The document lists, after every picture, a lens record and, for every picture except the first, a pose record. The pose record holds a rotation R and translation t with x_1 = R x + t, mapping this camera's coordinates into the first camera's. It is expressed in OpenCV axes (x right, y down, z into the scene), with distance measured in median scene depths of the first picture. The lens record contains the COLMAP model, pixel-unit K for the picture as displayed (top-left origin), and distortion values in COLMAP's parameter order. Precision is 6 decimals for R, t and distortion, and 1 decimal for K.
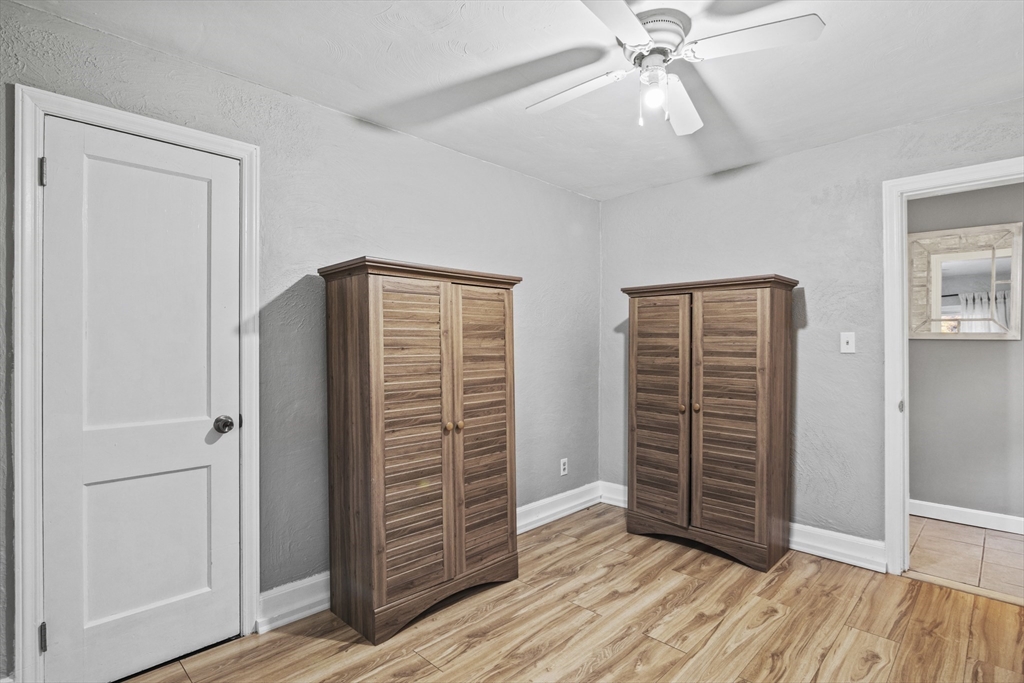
lens RADIAL K [[516.6, 0, 506.8], [0, 516.6, 342.5], [0, 0, 1]] dist [-0.006432, -0.001343]
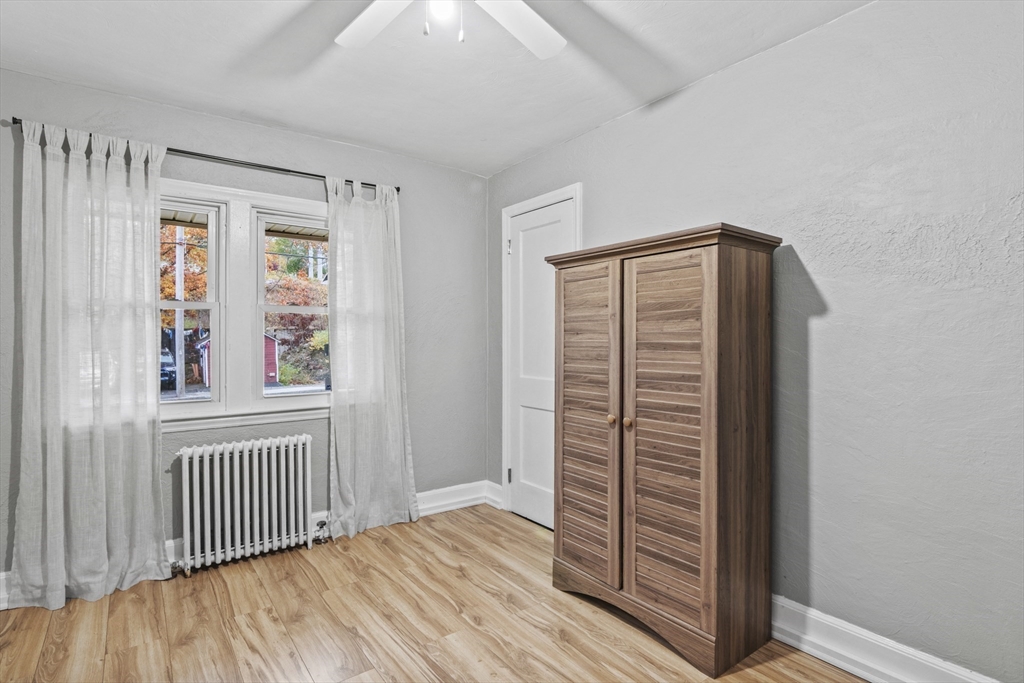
lens RADIAL K [[516.6, 0, 507.4], [0, 516.6, 342.7], [0, 0, 1]] dist [-0.006432, -0.001343]
pose [[-0.165840, 0.012089, -0.986078, 0.787621], [0.005544, 0.999920, 0.011327, 0.016014], [0.986137, -0.003589, -0.165894, 0.937890]]
